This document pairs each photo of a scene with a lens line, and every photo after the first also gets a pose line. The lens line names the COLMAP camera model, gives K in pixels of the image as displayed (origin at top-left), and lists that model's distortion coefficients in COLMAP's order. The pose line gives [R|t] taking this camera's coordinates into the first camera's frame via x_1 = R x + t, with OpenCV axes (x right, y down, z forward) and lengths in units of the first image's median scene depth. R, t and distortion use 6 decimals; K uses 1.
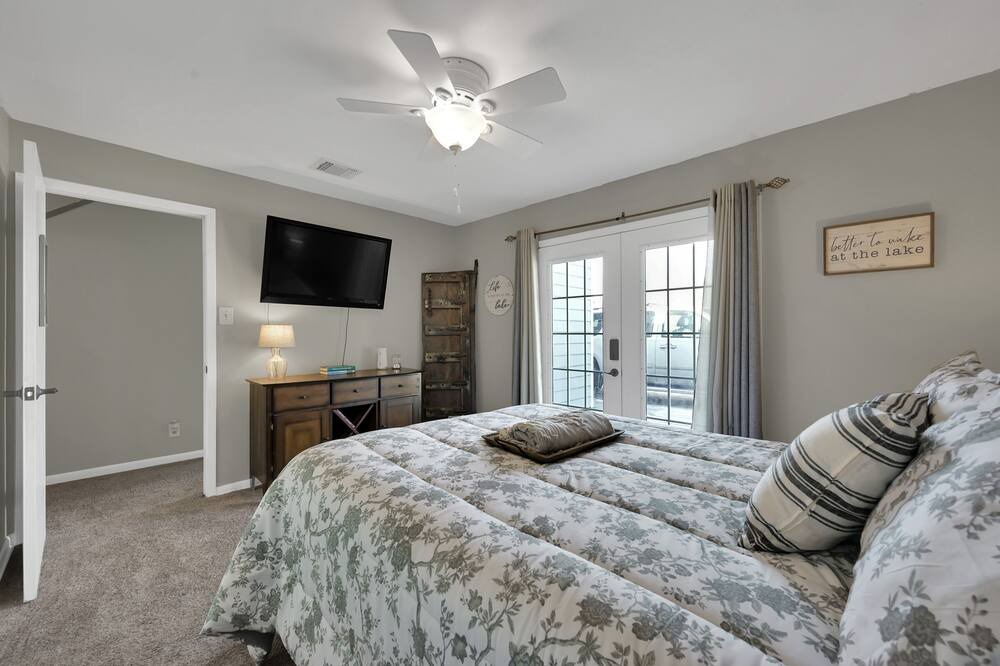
lens RADIAL K [[399.8, 0, 494.2], [0, 399.8, 330.9], [0, 0, 1]] dist [-0.001834, 0.000456]
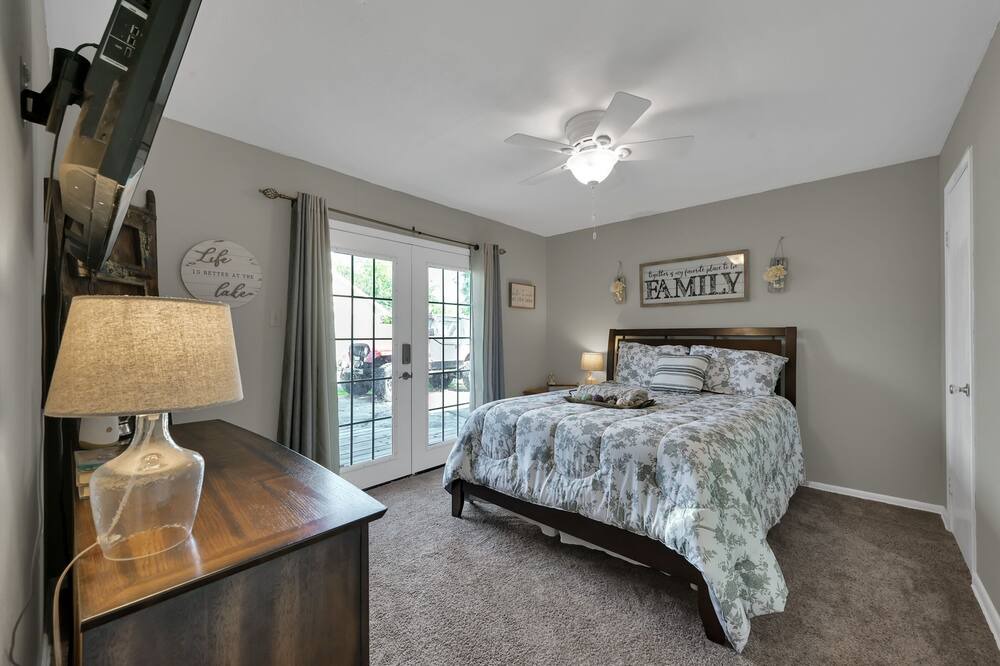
lens RADIAL K [[399.8, 0, 504.8], [0, 399.8, 336.3], [0, 0, 1]] dist [-0.001834, 0.000456]
pose [[-0.063872, -0.000878, 0.997958, -0.817773], [-0.000250, 1.000000, 0.000863, -0.000042], [-0.997958, -0.000195, -0.063872, 0.863655]]
